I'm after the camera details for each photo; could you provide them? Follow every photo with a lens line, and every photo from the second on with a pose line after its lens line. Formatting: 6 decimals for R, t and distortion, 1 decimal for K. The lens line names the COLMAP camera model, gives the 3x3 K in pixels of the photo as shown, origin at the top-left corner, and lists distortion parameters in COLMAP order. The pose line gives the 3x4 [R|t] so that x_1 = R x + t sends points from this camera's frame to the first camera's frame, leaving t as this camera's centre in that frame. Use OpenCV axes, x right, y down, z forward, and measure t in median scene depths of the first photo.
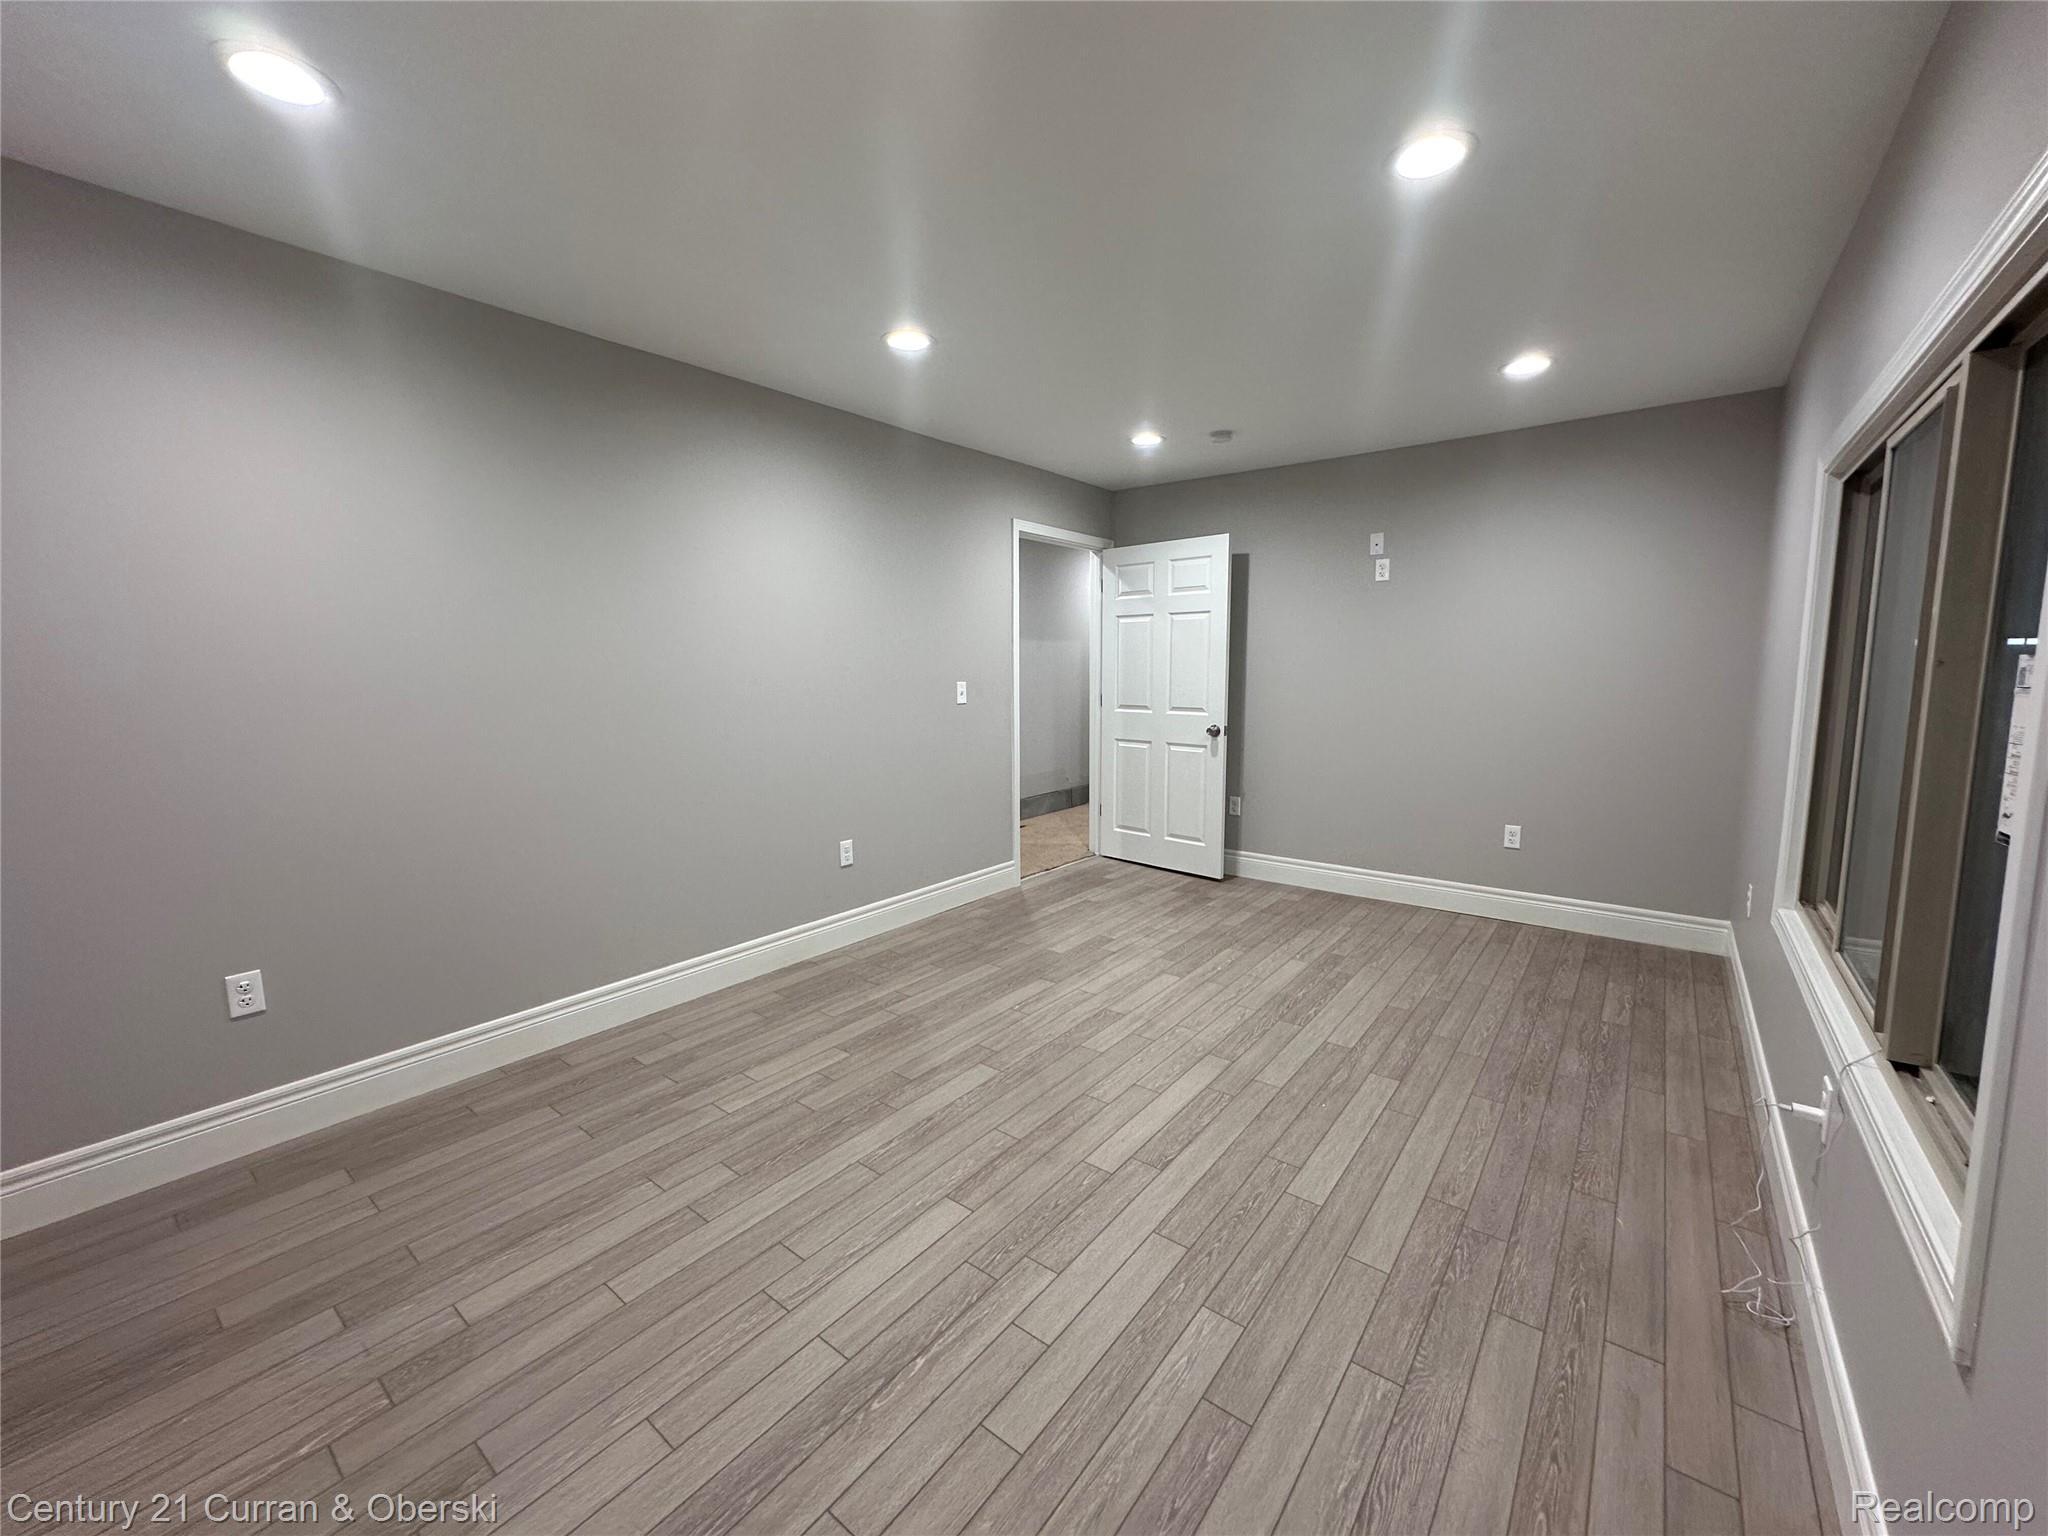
lens RADIAL K [[817.7, 0, 1026.5], [0, 817.7, 767.8], [0, 0, 1]] dist [-0.004603, 0.000841]
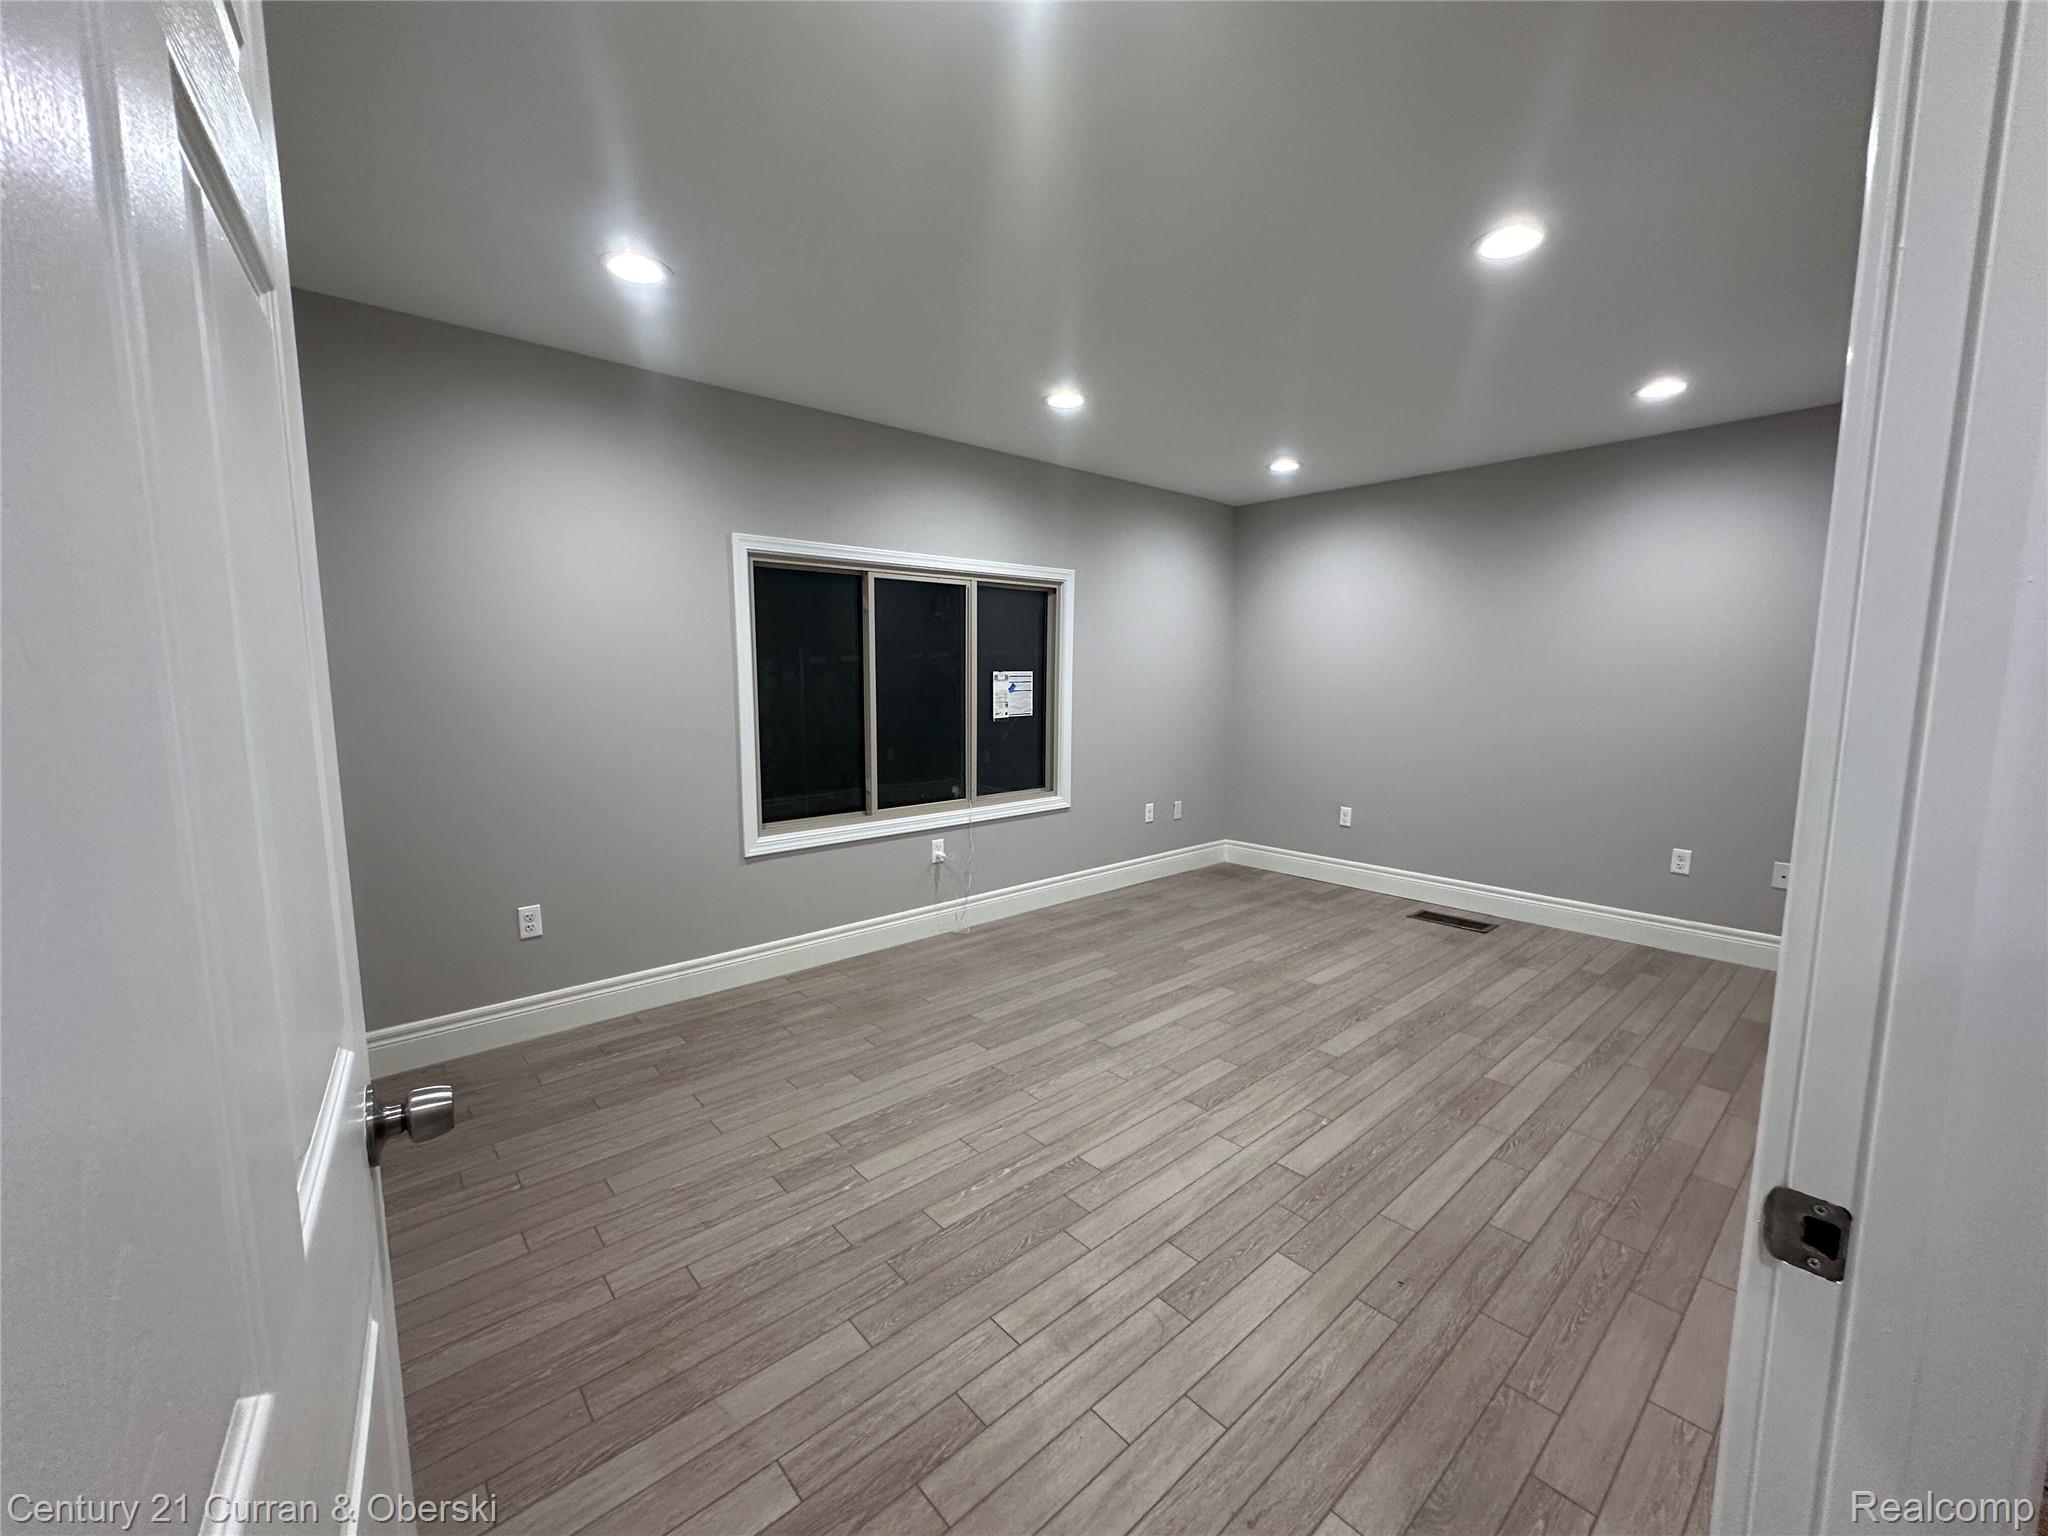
lens RADIAL K [[817.7, 0, 1026.5], [0, 817.7, 767.8], [0, 0, 1]] dist [-0.004603, 0.000841]
pose [[-0.981941, -0.018720, 0.188259, 0.143268], [0.027859, 0.969937, 0.241755, -0.255438], [-0.187125, 0.242634, -0.951900, 1.950961]]
